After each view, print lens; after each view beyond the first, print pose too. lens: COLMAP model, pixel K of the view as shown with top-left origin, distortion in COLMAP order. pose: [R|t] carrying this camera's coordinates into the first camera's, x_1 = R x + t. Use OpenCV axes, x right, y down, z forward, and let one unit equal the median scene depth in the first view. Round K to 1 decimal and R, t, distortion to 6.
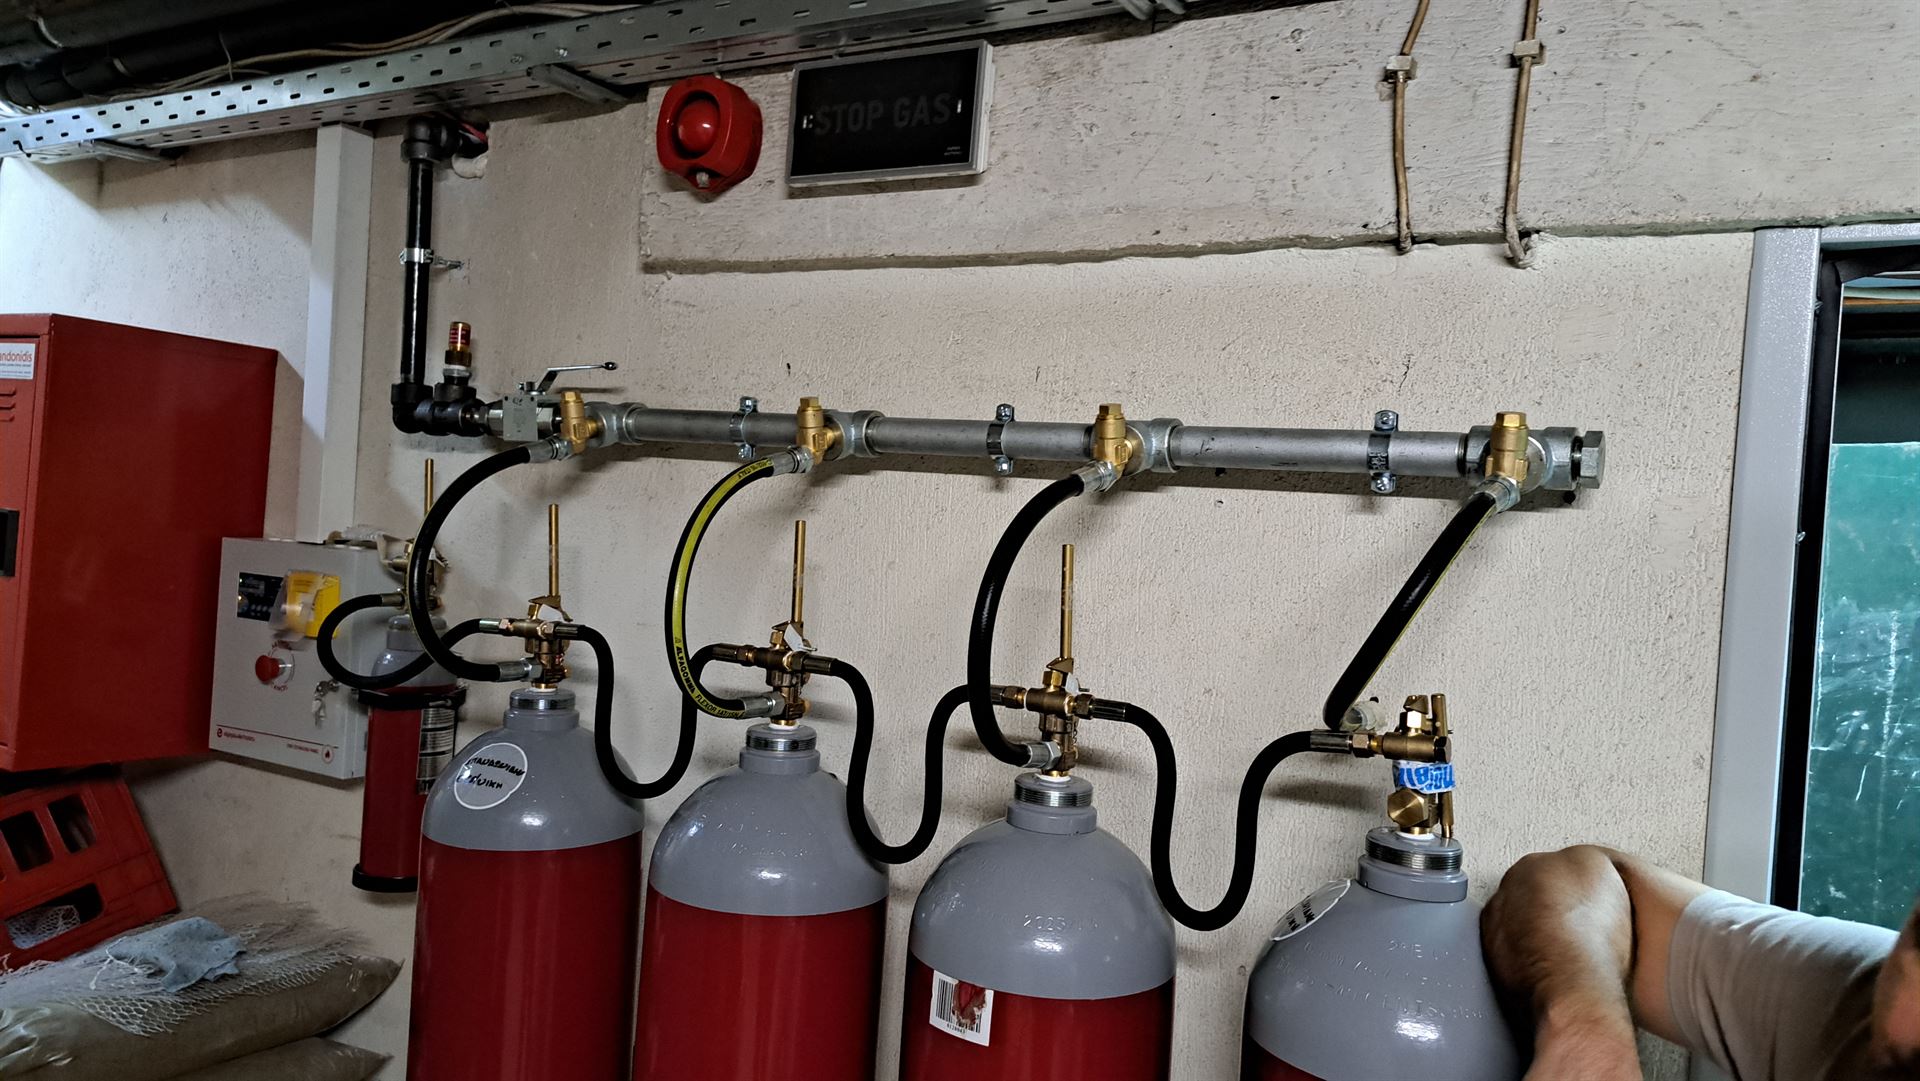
lens RADIAL K [[1329.7, 0, 962.8], [0, 1329.7, 520.6], [0, 0, 1]] dist [0.075643, -0.083227]
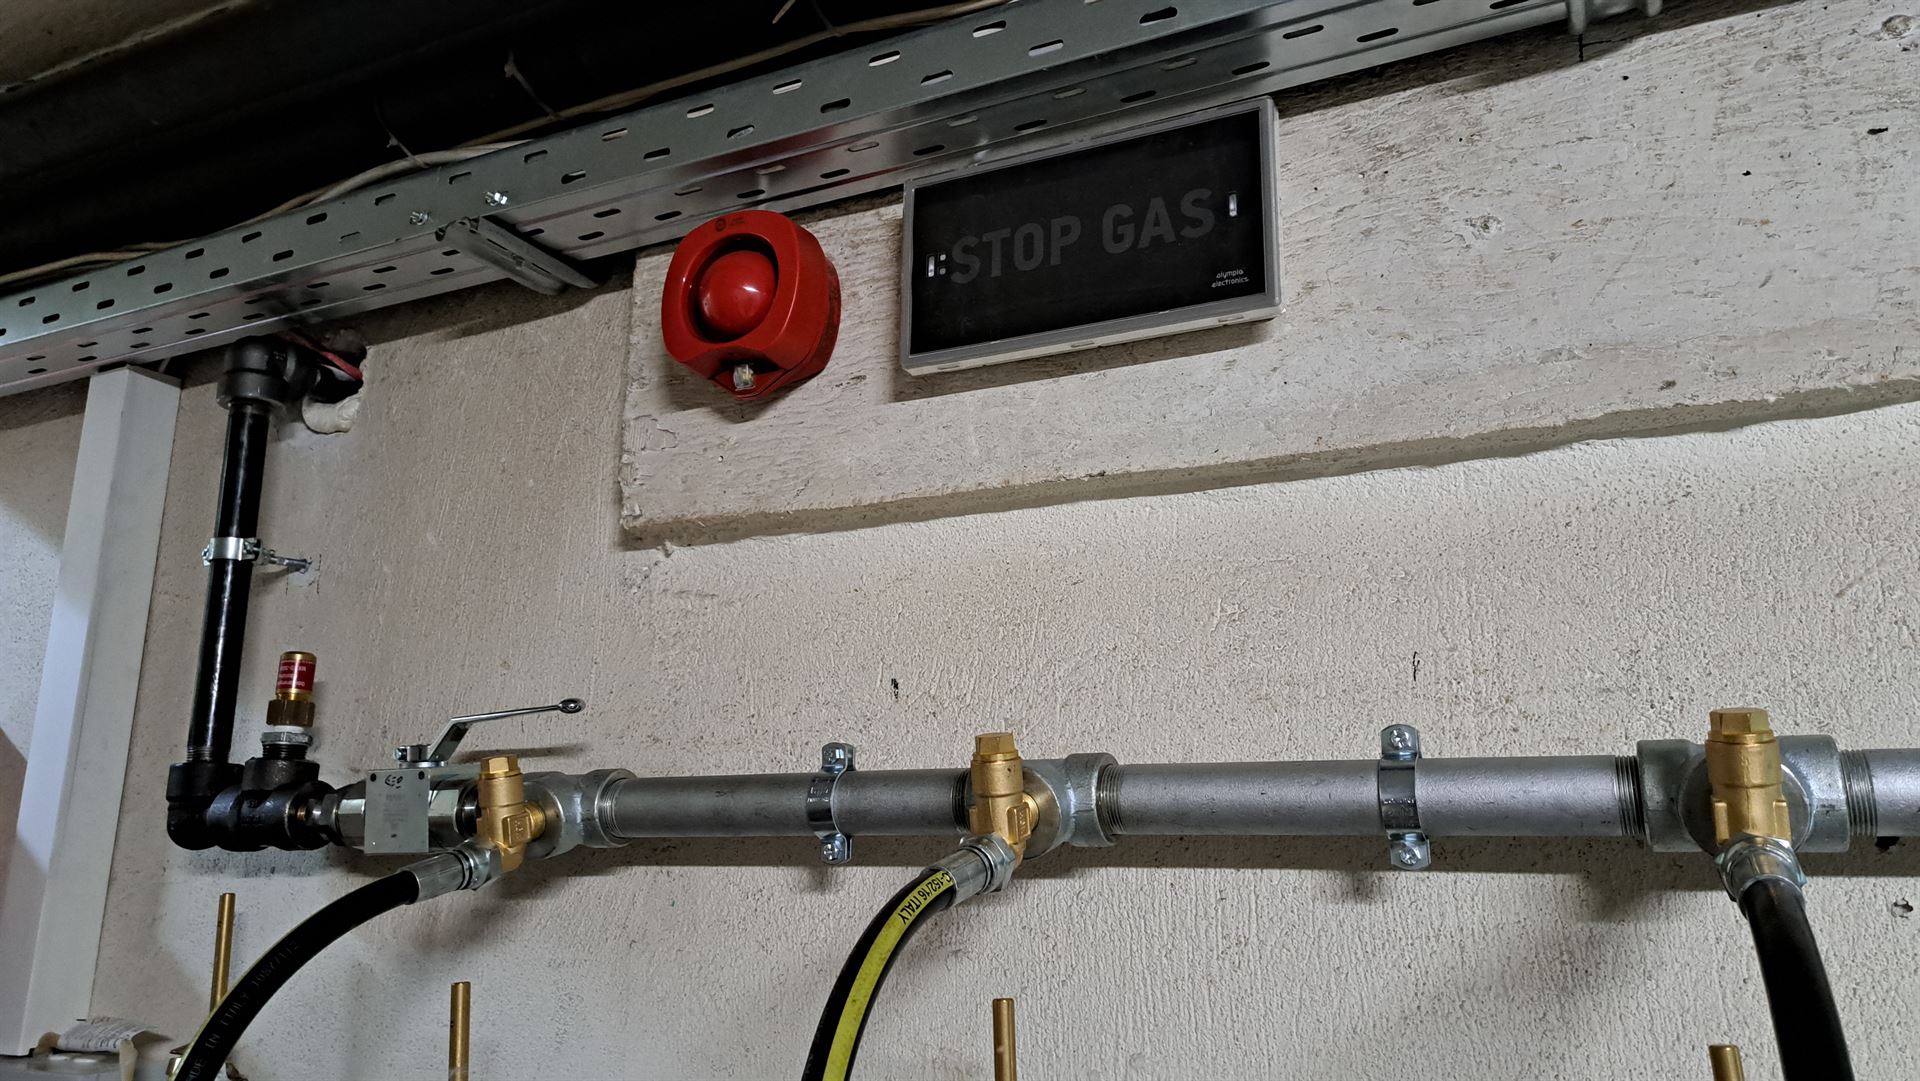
lens RADIAL K [[1329.7, 0, 962.8], [0, 1329.7, 520.6], [0, 0, 1]] dist [0.075643, -0.083227]
pose [[0.994270, -0.042119, 0.098253, -0.151876], [0.065587, 0.966142, -0.249534, -0.039546], [-0.084417, 0.254548, 0.963369, 0.424273]]
